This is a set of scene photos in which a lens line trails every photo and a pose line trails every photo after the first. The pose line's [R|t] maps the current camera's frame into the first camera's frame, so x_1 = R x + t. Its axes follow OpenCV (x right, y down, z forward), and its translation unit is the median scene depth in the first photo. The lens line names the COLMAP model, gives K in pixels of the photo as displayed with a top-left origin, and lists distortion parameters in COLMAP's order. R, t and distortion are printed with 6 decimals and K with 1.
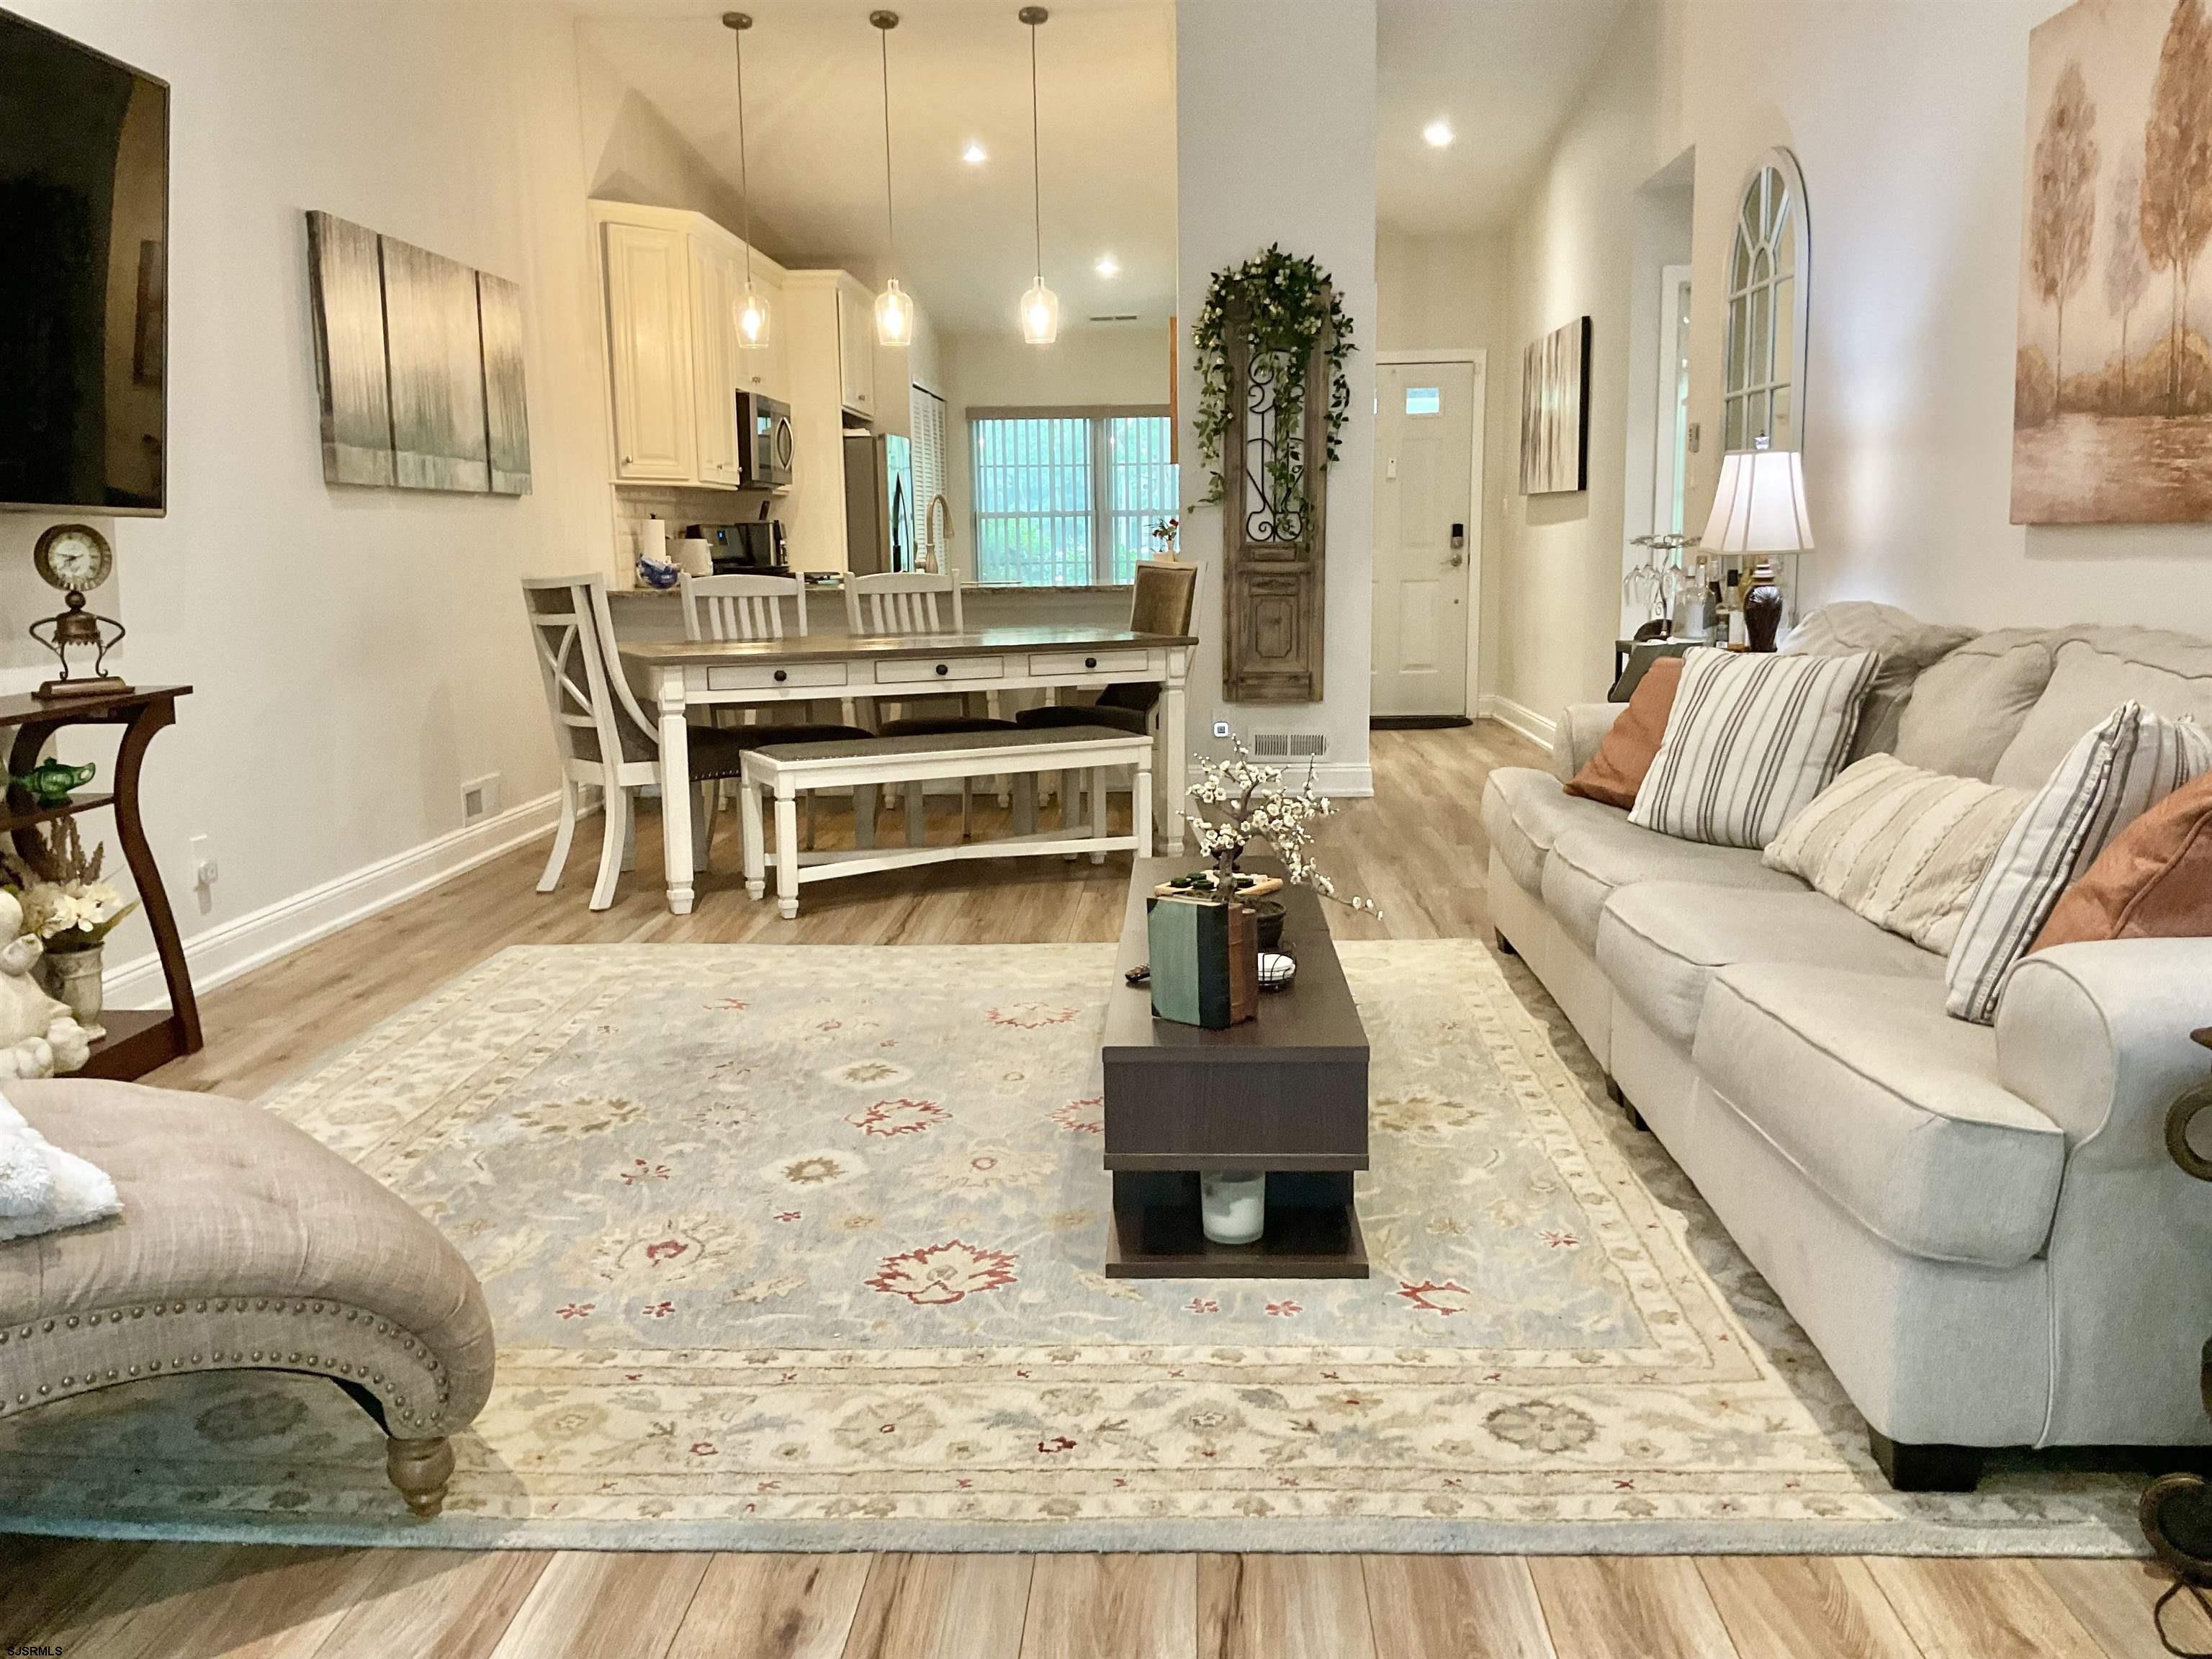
lens RADIAL K [[1831.4, 0, 1106.8], [0, 1831.4, 843.0], [0, 0, 1]] dist [0.088652, -0.169181]
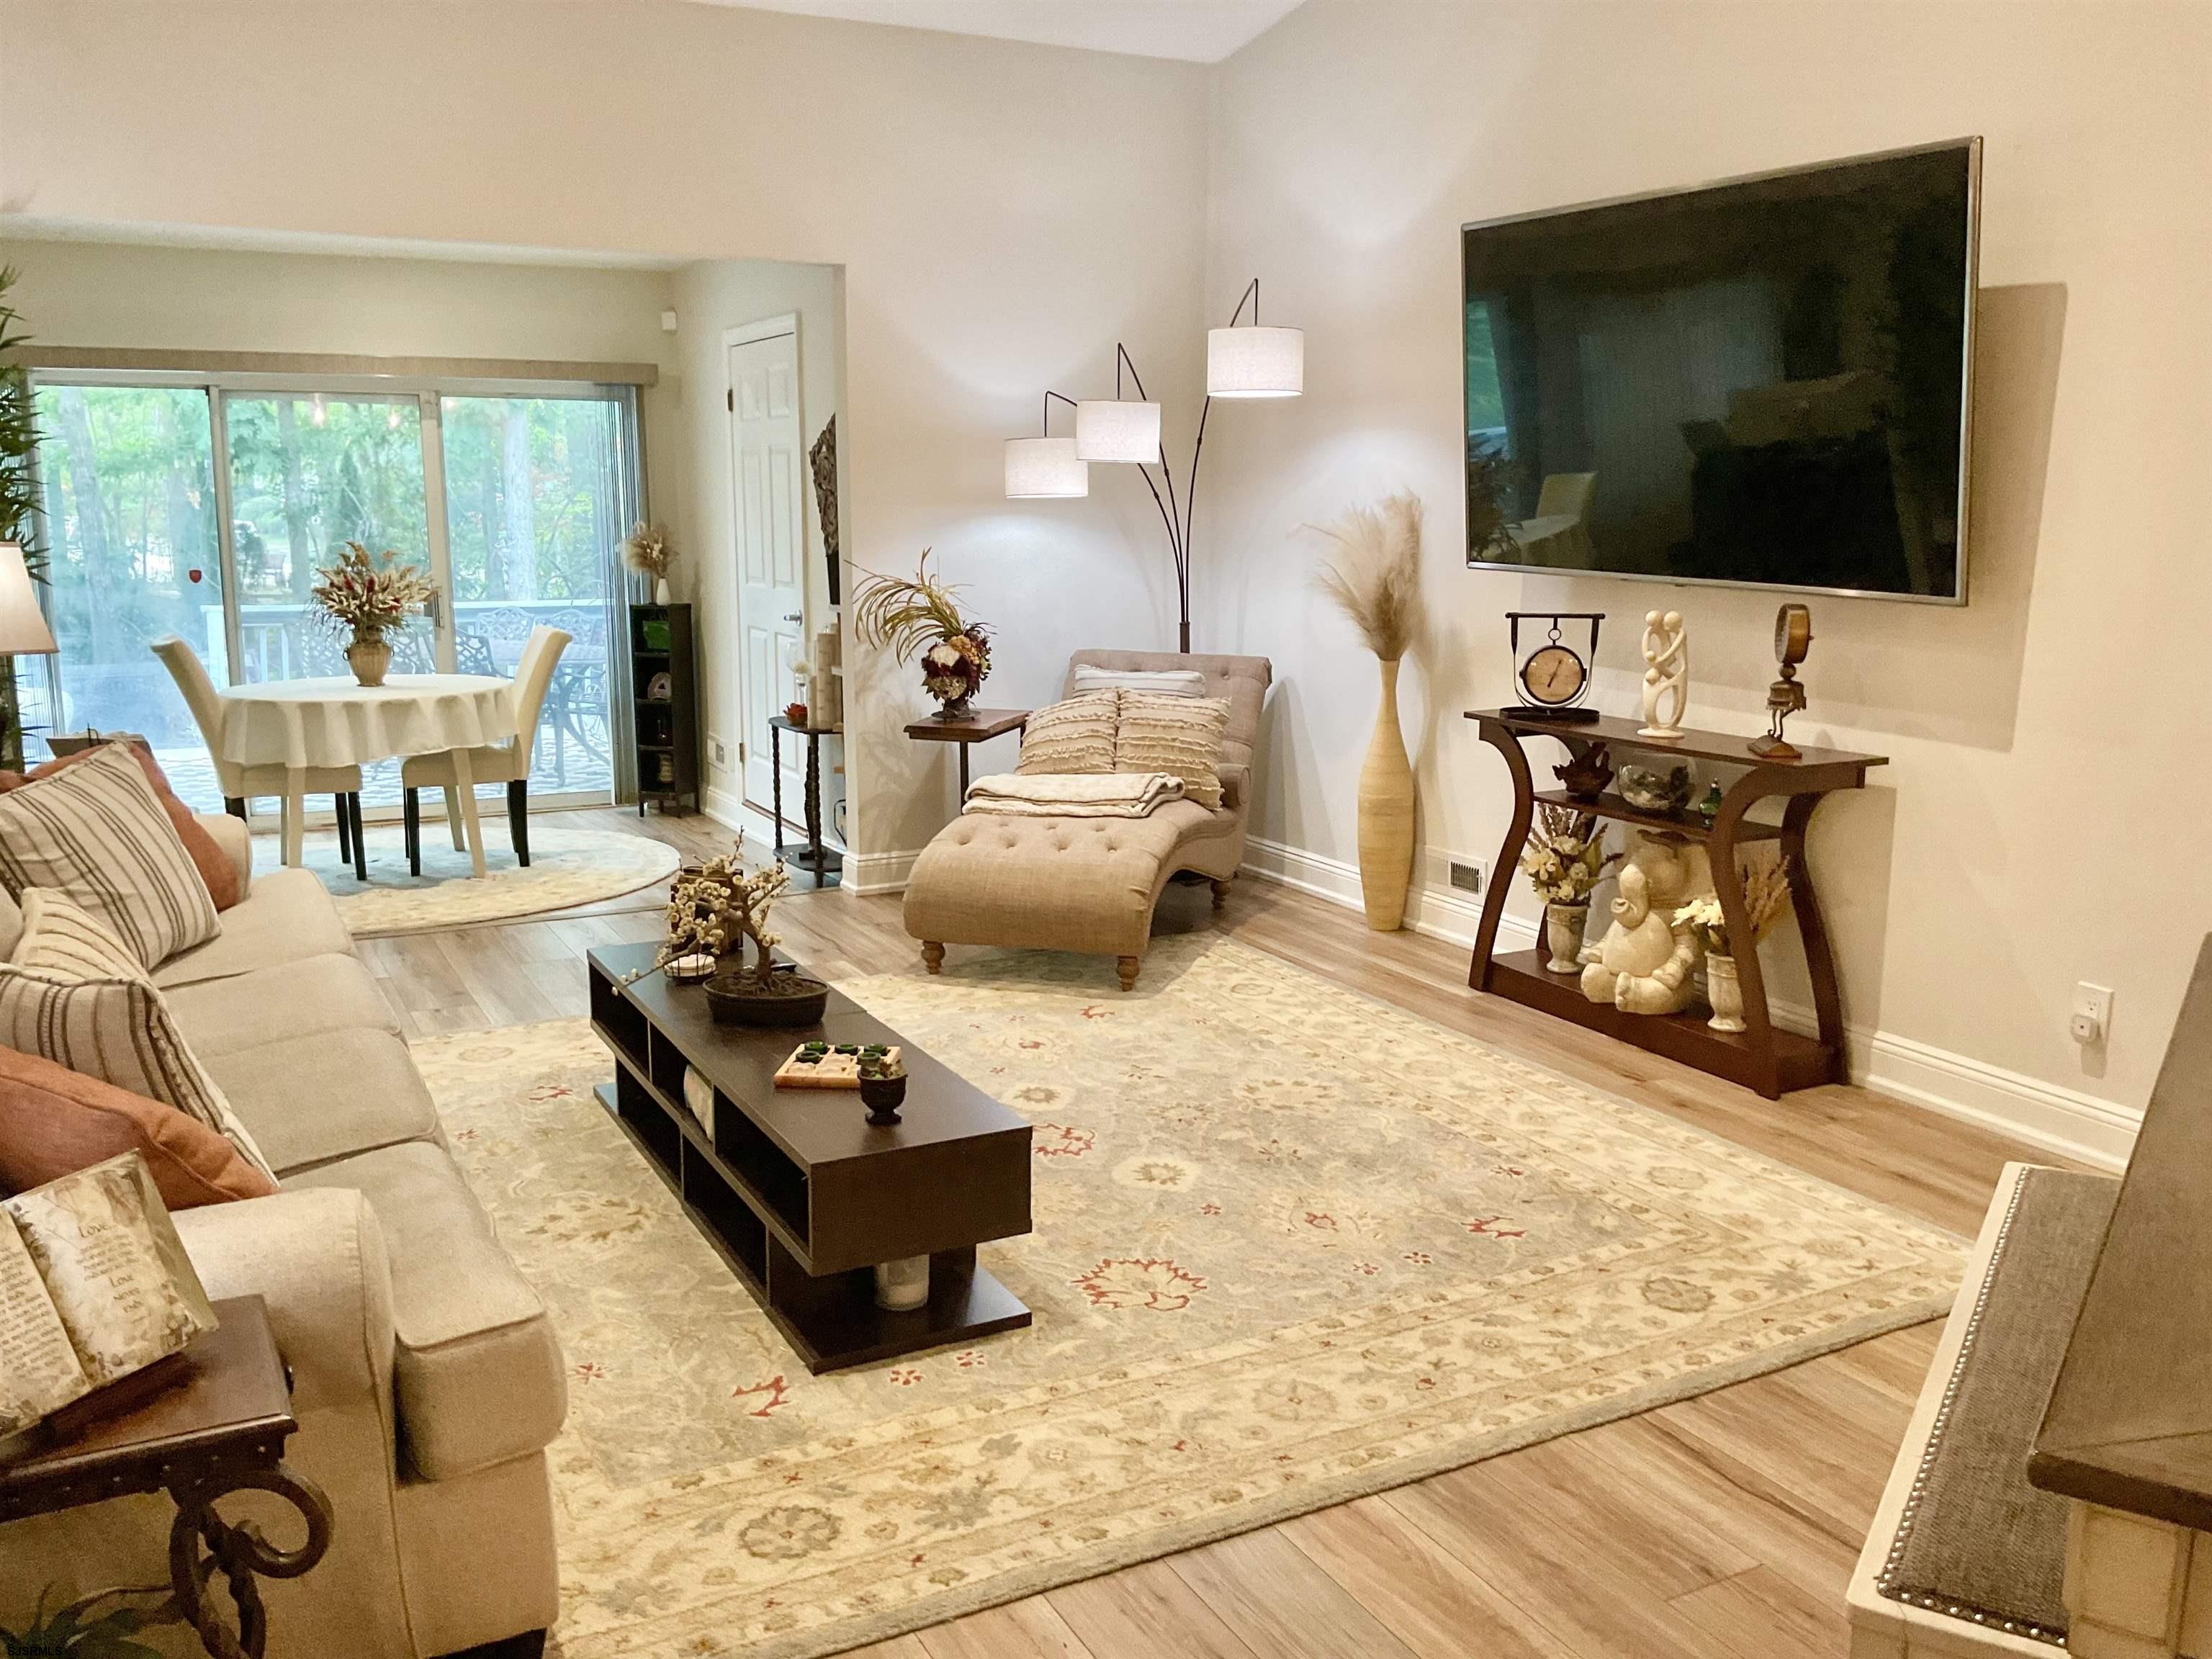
lens RADIAL K [[1831.4, 0, 1128.4], [0, 1831.4, 828.9], [0, 0, 1]] dist [0.088652, -0.169181]
pose [[-0.857119, 0.105740, -0.504148, 0.227026], [-0.074513, 0.942960, 0.324460, -0.230473], [0.509700, 0.315666, -0.800350, 1.053175]]
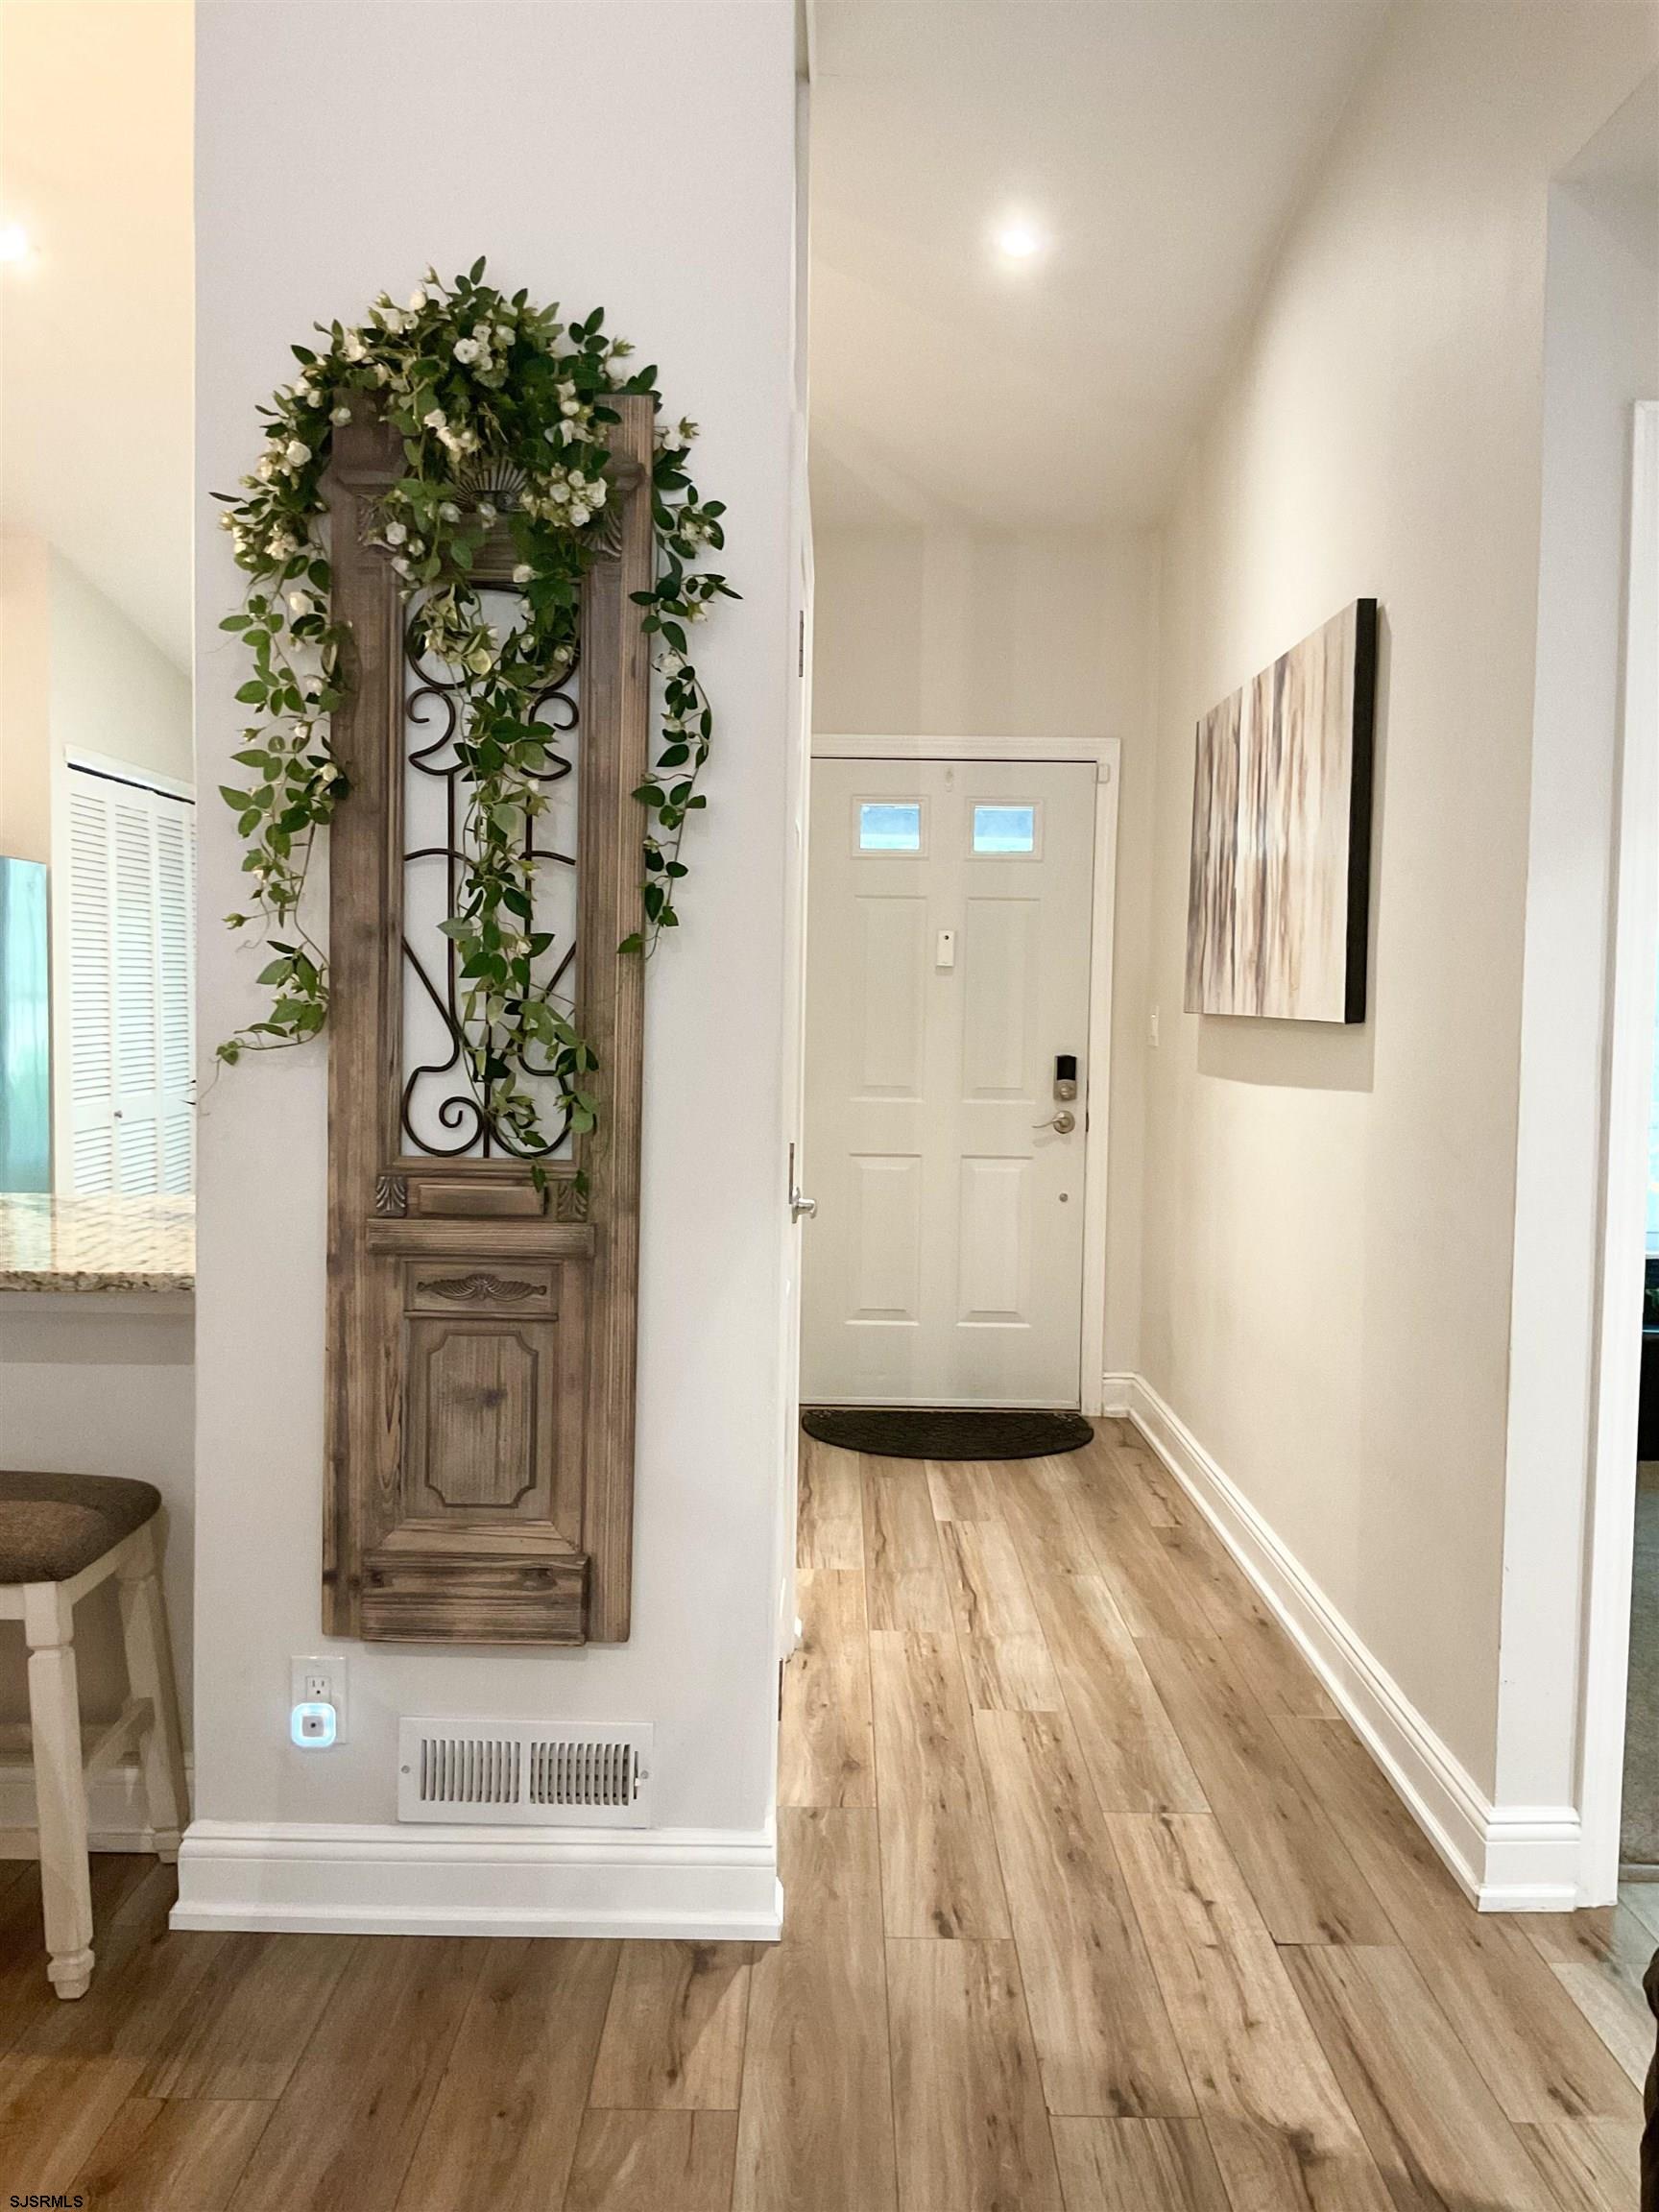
lens RADIAL K [[1831.4, 0, 849.9], [0, 1831.4, 1087.3], [0, 0, 1]] dist [0.088652, -0.169181]
pose [[0.997911, 0.030388, 0.057009, 0.163038], [-0.023396, 0.992554, -0.119536, -0.165276], [-0.060217, 0.117952, 0.991192, 0.795673]]
